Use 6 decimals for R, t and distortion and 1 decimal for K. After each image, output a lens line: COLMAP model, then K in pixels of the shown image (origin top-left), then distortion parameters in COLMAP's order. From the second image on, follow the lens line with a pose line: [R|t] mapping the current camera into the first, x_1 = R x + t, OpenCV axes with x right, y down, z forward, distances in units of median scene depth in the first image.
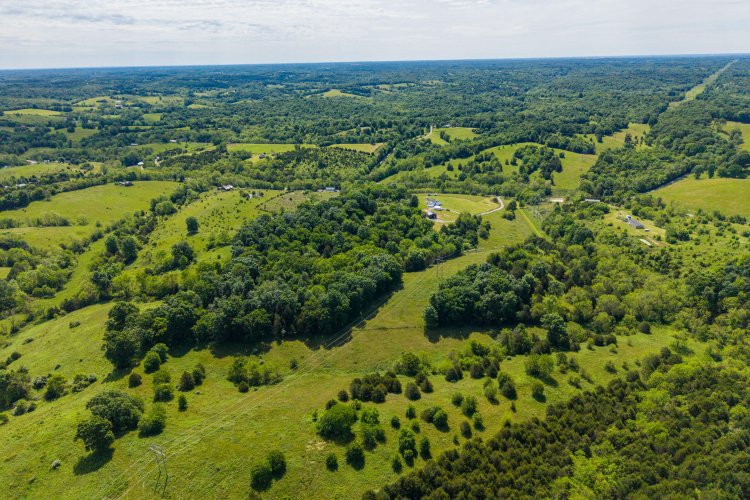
lens RADIAL K [[498.8, 0, 374.5], [0, 498.8, 251.6], [0, 0, 1]] dist [0.025668, -0.035590]
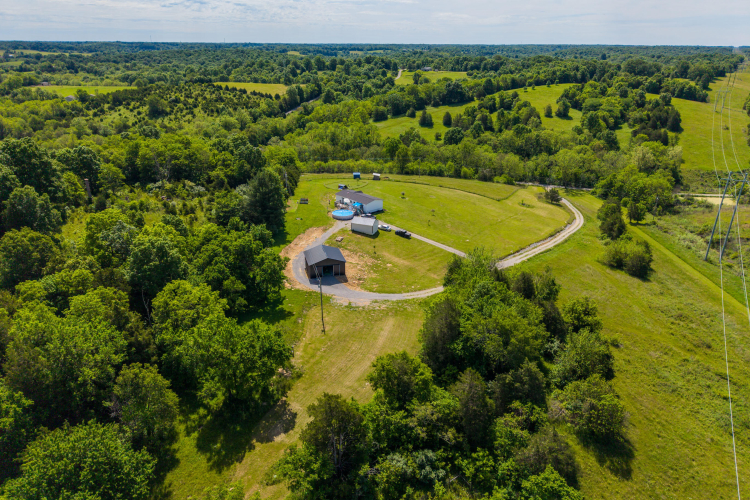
lens RADIAL K [[498.8, 0, 375.3], [0, 498.8, 248.2], [0, 0, 1]] dist [0.025668, -0.035590]
pose [[0.999260, 0.015501, 0.035201, 0.091494], [-0.016212, 0.999668, 0.020017, -0.060311], [-0.034879, -0.020573, 0.999180, 0.547428]]
